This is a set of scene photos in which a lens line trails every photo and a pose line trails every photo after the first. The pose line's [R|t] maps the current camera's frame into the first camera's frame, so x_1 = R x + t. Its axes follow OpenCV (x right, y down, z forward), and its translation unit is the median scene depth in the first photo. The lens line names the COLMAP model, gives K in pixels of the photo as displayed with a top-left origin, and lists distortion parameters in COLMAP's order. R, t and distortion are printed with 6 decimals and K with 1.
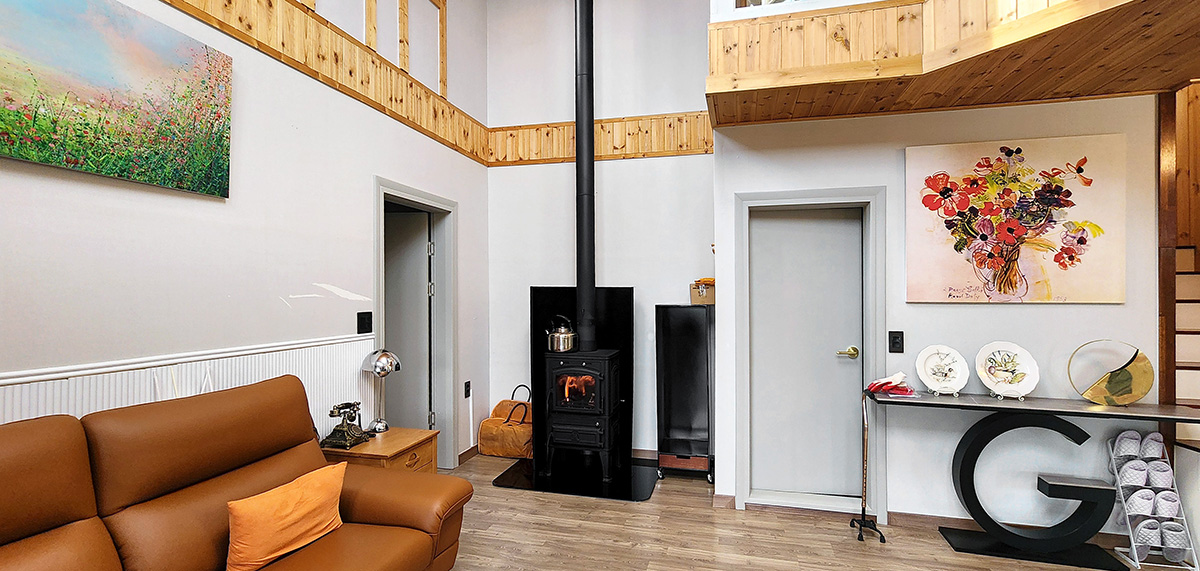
lens RADIAL K [[510.2, 0, 608.7], [0, 510.2, 295.9], [0, 0, 1]] dist [-0.002646, 0.000463]
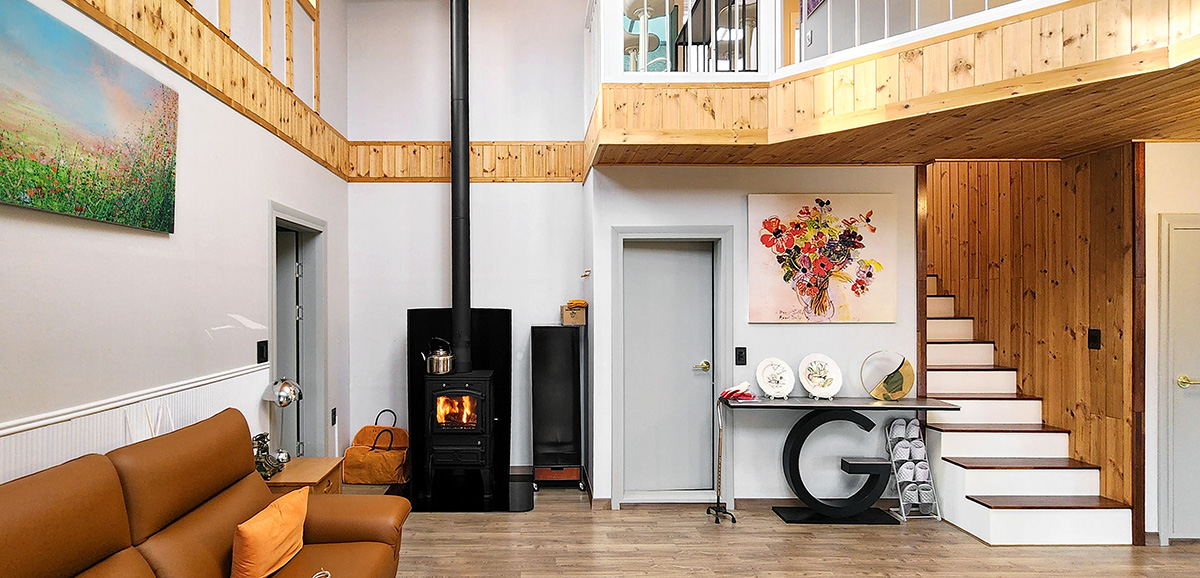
lens RADIAL K [[572.6, 0, 545.5], [0, 572.6, 305.2], [0, 0, 1]] dist [-0.008176, -0.003290]
pose [[0.966876, -0.004640, 0.255204, -0.232811], [0.003889, 0.999986, 0.003446, -0.037196], [-0.255216, -0.002340, 0.966881, -0.189913]]
